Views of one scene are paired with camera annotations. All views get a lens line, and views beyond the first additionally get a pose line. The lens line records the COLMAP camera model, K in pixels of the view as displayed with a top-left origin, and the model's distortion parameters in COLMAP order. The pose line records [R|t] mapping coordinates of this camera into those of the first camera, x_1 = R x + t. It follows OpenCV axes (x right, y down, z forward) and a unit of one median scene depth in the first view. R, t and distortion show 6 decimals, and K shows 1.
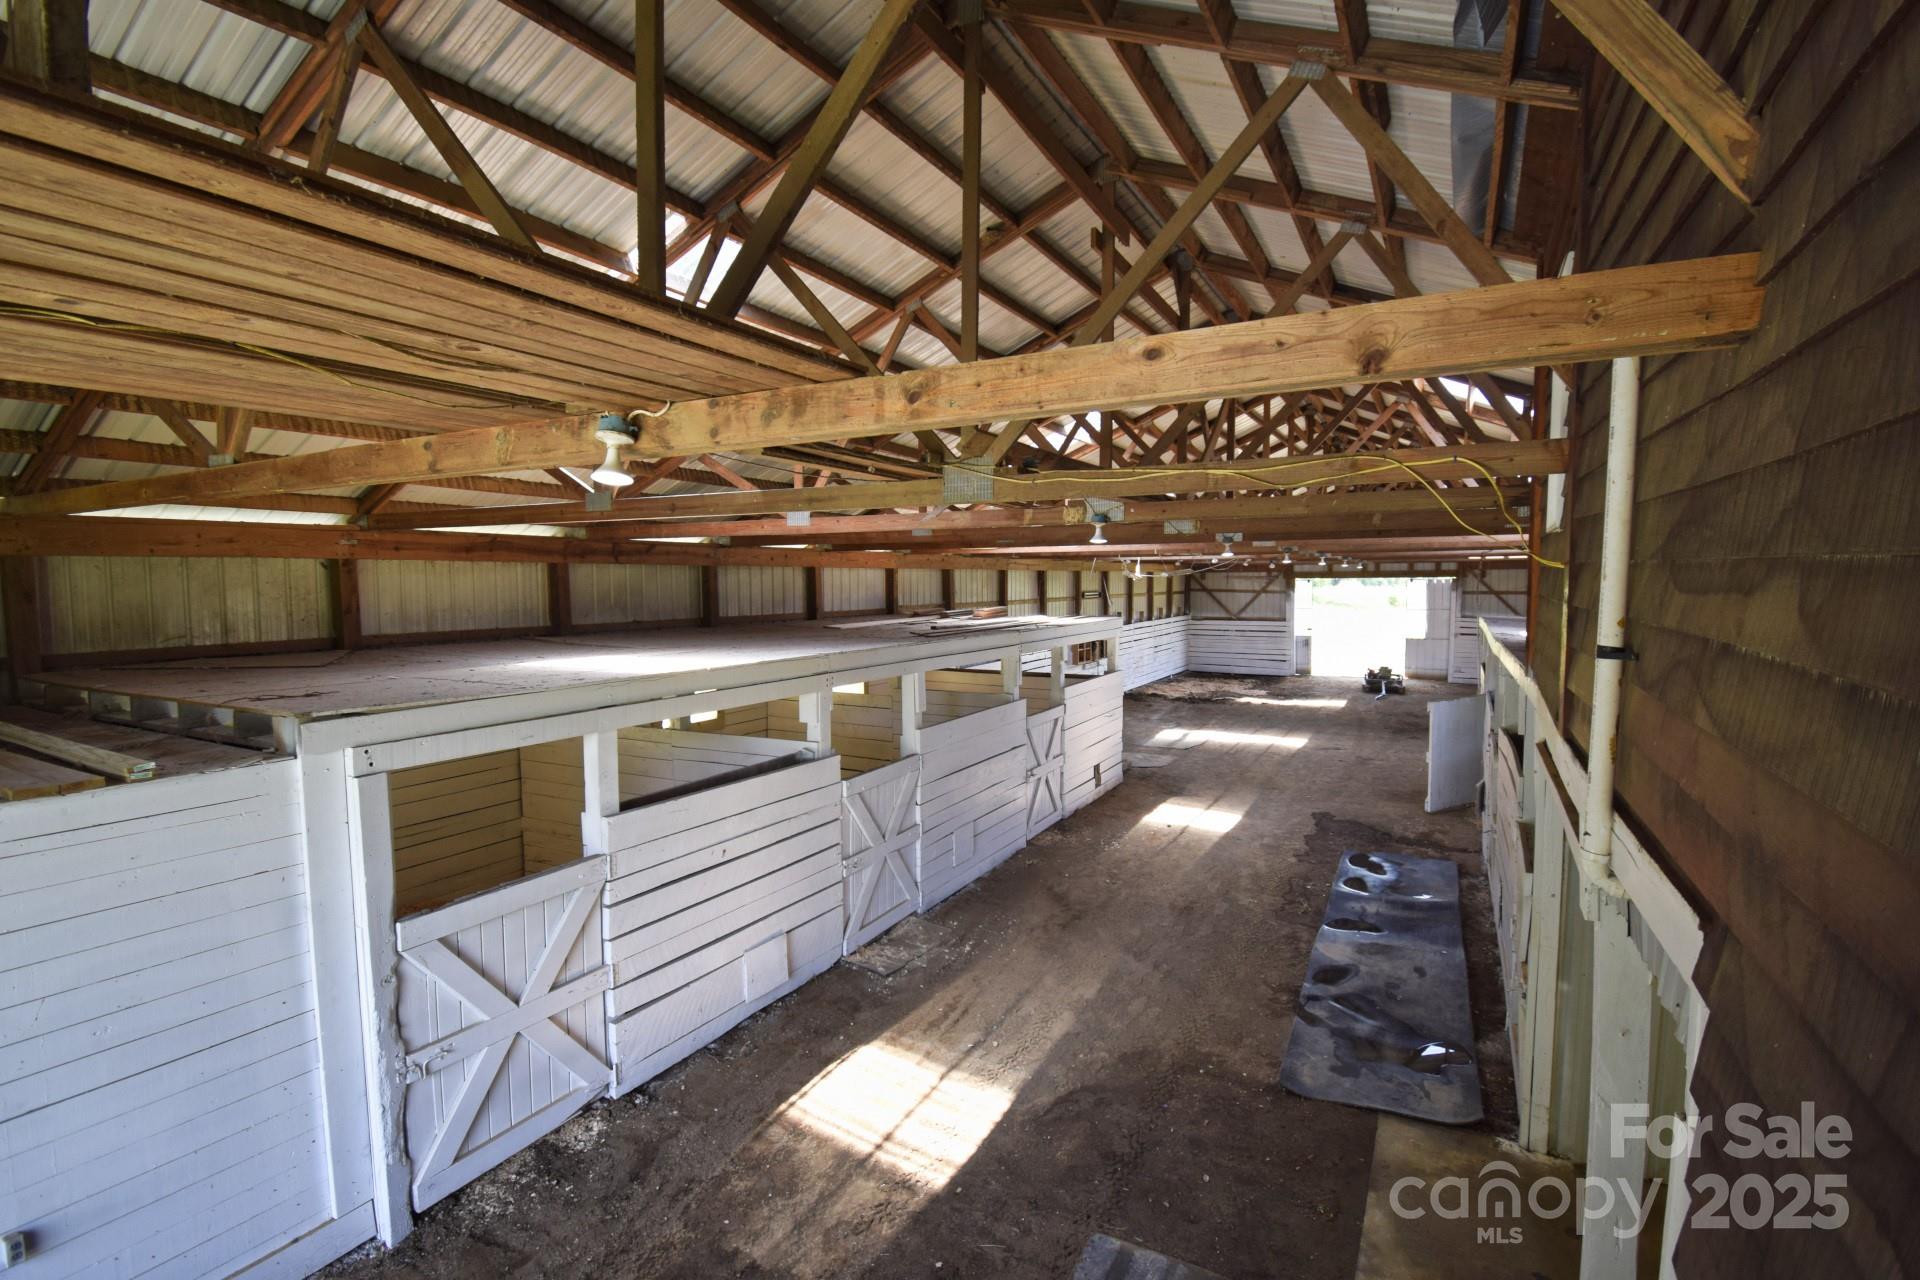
lens RADIAL K [[879.0, 0, 957.7], [0, 879.0, 635.1], [0, 0, 1]] dist [0.007142, -0.000869]
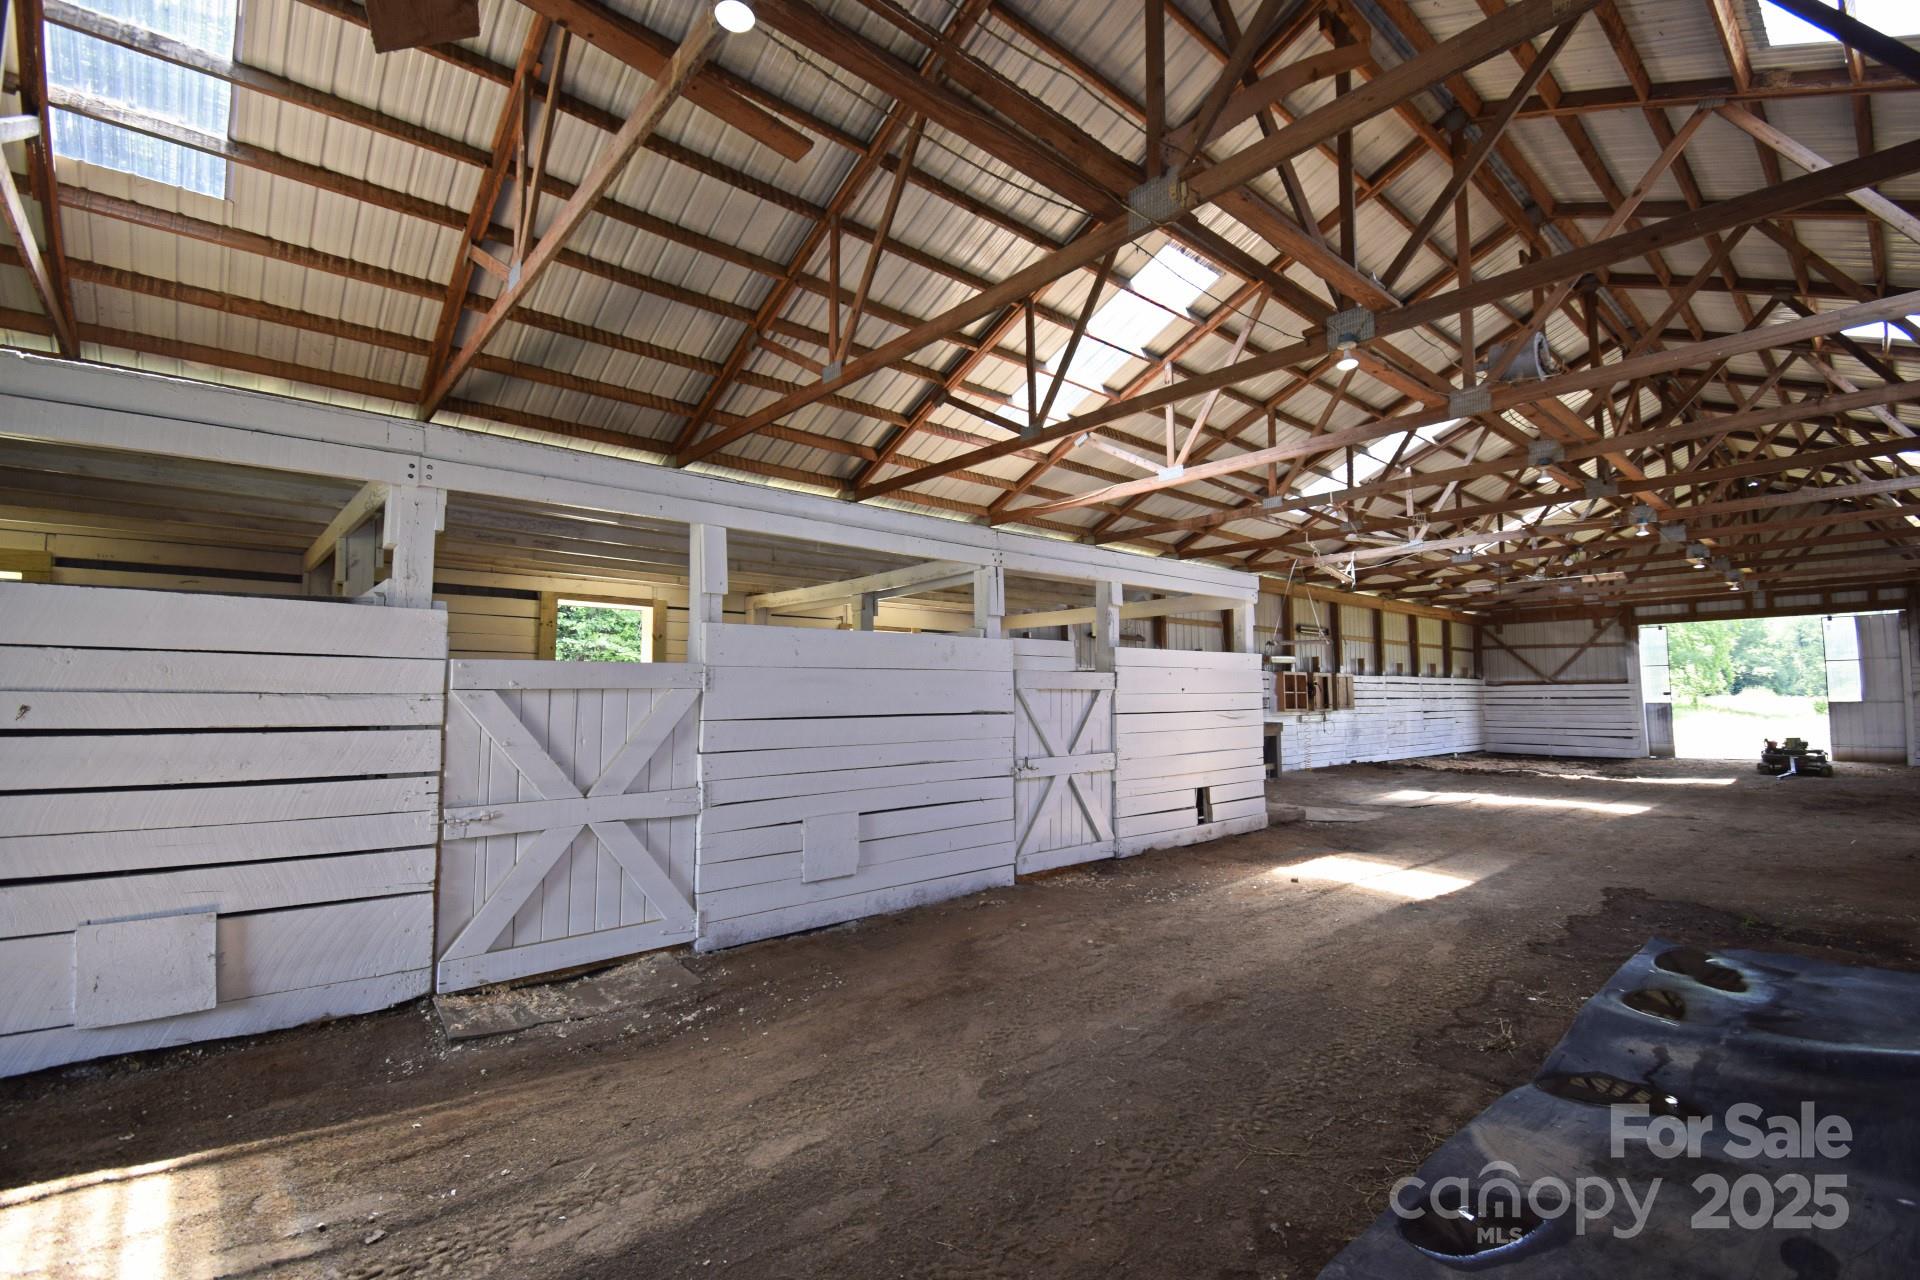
lens RADIAL K [[839.5, 0, 964.1], [0, 839.5, 640.8], [0, 0, 1]] dist [0.006494, -0.017434]
pose [[0.941082, -0.022108, -0.337455, 0.275831], [-0.023378, 0.991221, -0.130135, 0.168939], [0.337369, 0.130357, 0.932303, 0.484976]]
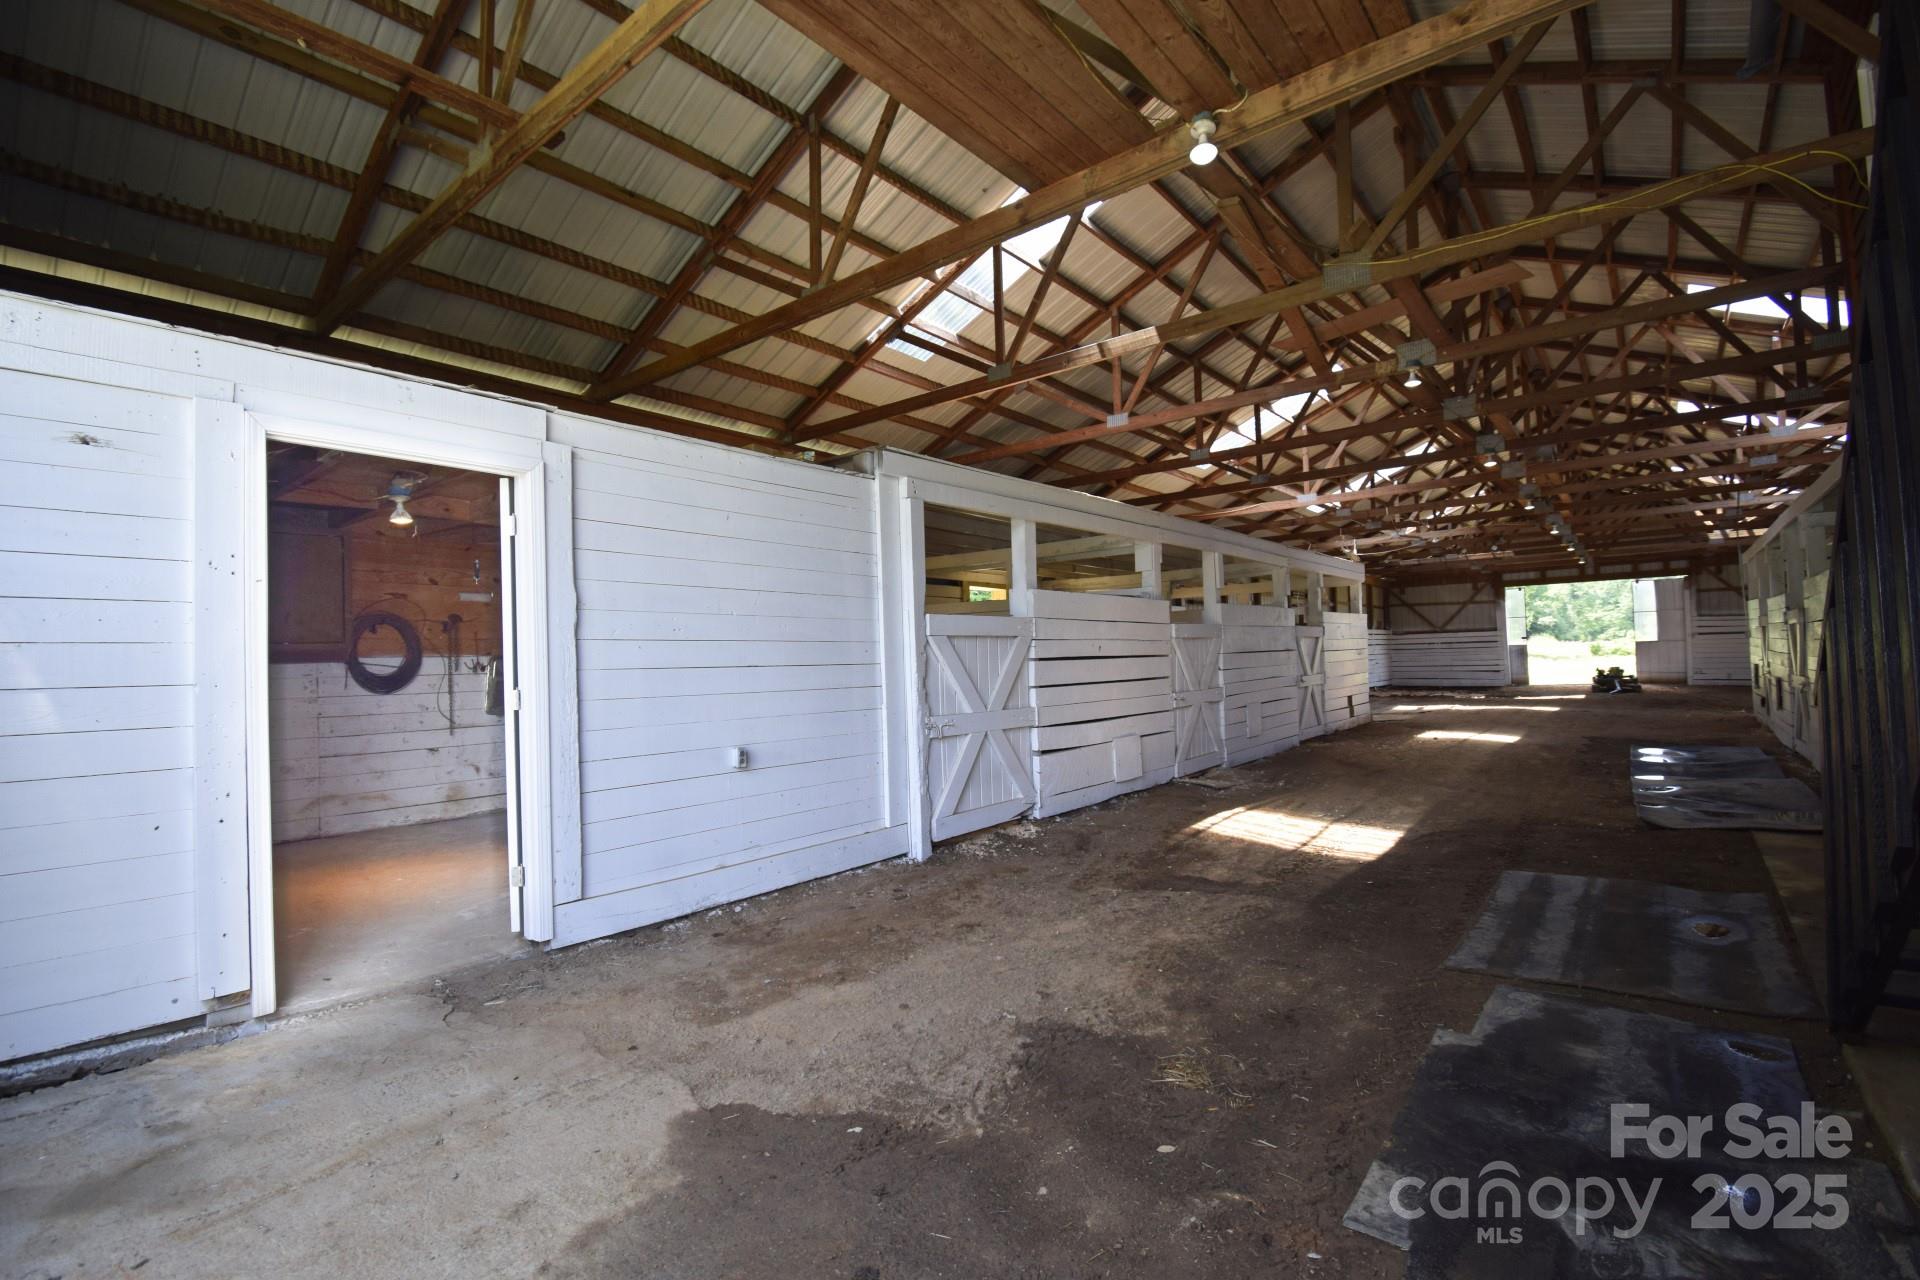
lens RADIAL K [[839.5, 0, 953.2], [0, 839.5, 641.6], [0, 0, 1]] dist [0.006494, -0.017434]
pose [[0.982160, -0.025557, -0.186301, -0.163885], [0.009958, 0.996400, -0.084190, 0.220411], [0.187782, 0.080833, 0.978879, -0.116778]]
